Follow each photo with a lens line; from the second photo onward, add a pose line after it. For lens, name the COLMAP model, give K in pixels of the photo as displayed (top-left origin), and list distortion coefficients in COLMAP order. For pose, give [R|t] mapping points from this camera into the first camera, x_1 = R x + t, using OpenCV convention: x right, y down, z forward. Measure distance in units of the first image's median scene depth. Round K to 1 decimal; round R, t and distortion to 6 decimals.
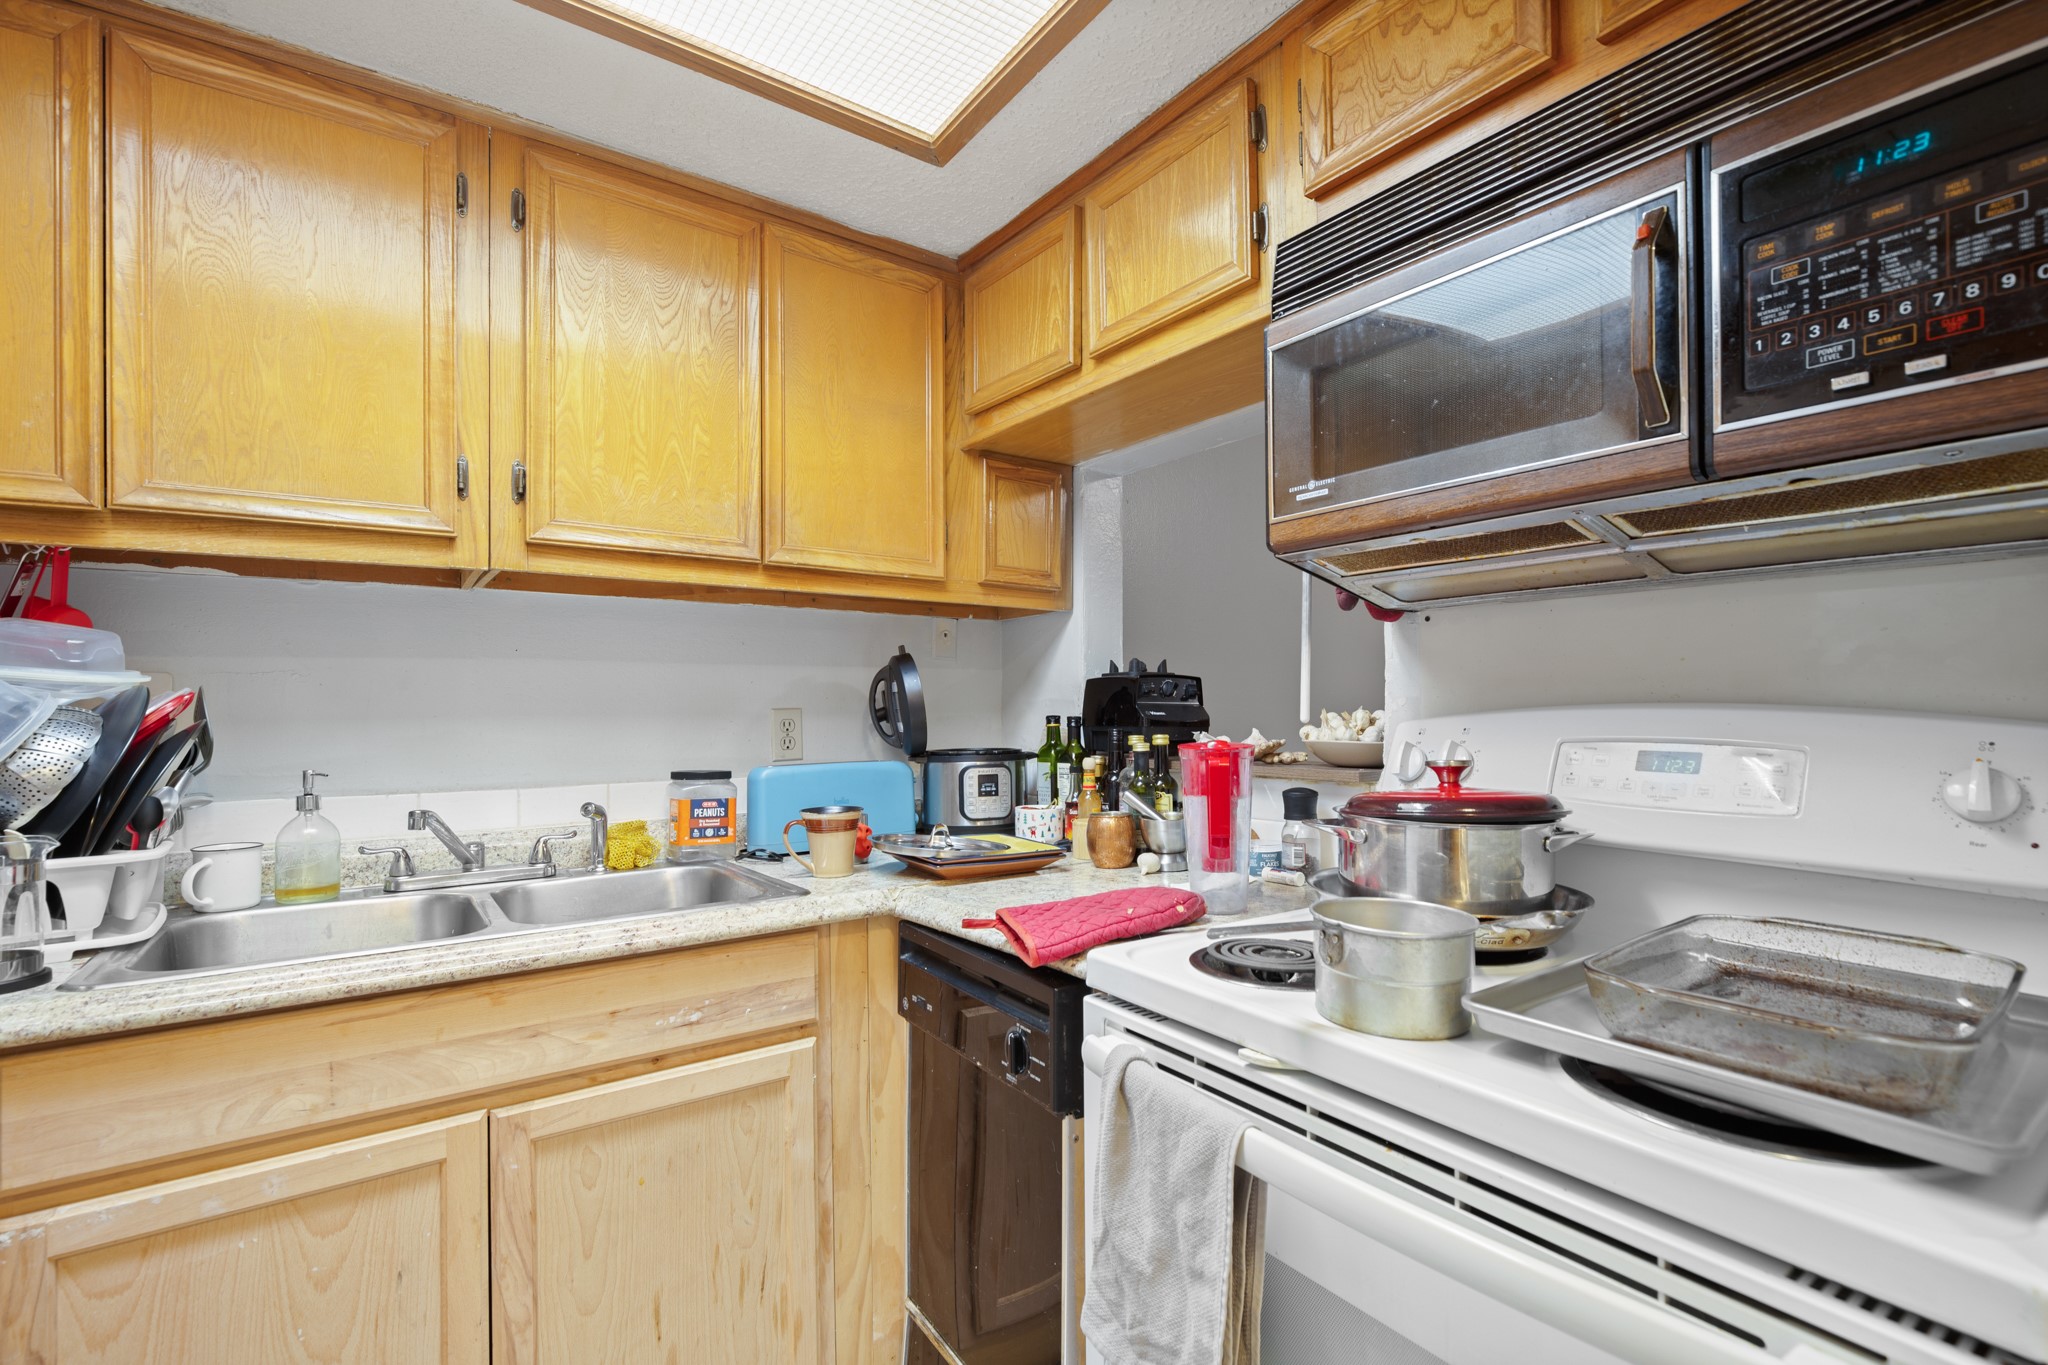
lens RADIAL K [[947.3, 0, 1029.3], [0, 947.3, 697.4], [0, 0, 1]] dist [0.000327, -0.000735]
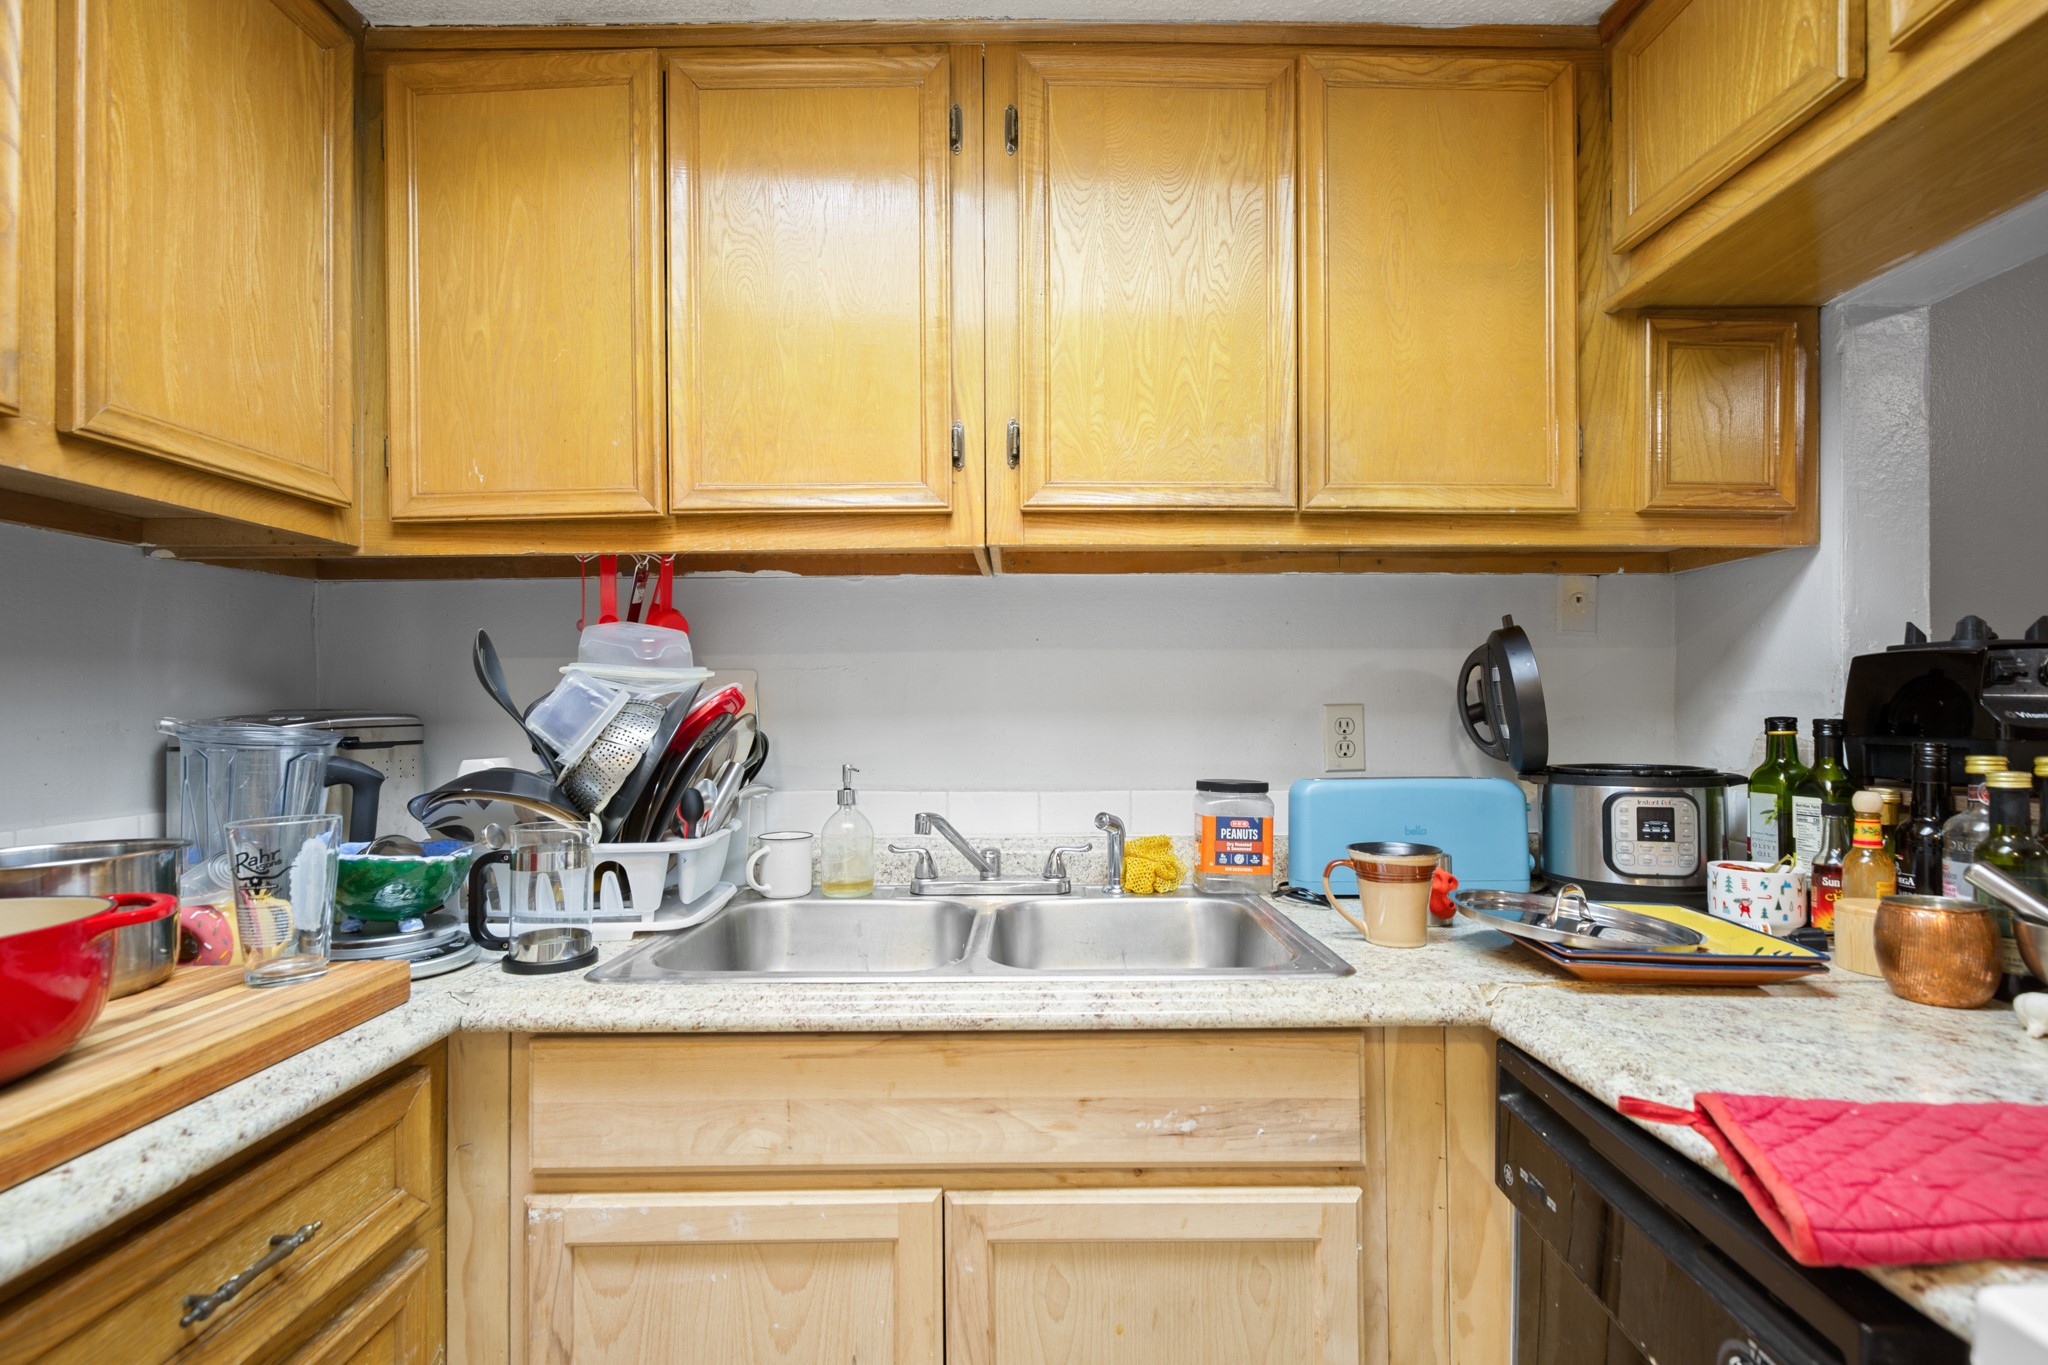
lens RADIAL K [[947.3, 0, 1029.3], [0, 947.3, 697.4], [0, 0, 1]] dist [0.000327, -0.000735]
pose [[0.818830, -0.001243, -0.574035, -0.029157], [0.004148, 0.999984, 0.003752, 0.002871], [0.574022, -0.005453, 0.818822, 0.298358]]
